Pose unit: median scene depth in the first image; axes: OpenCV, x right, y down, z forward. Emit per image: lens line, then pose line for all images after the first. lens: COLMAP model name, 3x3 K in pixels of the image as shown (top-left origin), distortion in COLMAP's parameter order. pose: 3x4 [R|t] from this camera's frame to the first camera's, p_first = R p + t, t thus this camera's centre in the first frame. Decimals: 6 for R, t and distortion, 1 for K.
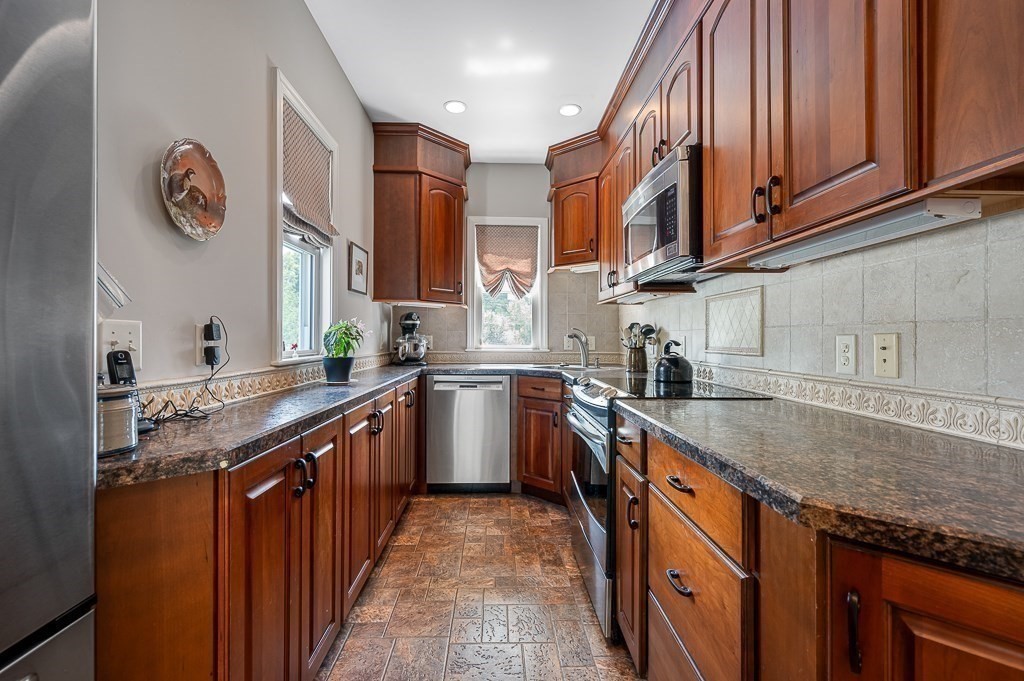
lens RADIAL K [[466.4, 0, 514.9], [0, 466.4, 333.7], [0, 0, 1]] dist [0.001565, 0.000139]
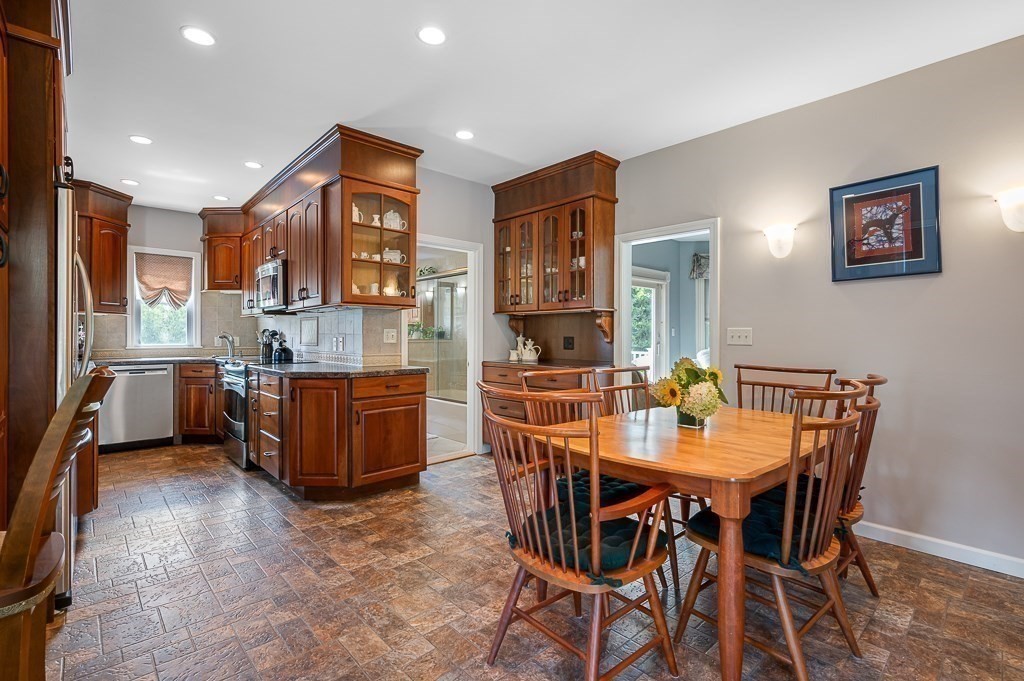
lens RADIAL K [[466.4, 0, 514.9], [0, 466.4, 333.7], [0, 0, 1]] dist [0.001565, 0.000139]
pose [[0.764738, -0.000874, 0.644341, -0.133007], [-0.002864, 0.999985, 0.004756, -0.016048], [-0.644335, -0.005482, 0.764724, -0.814611]]
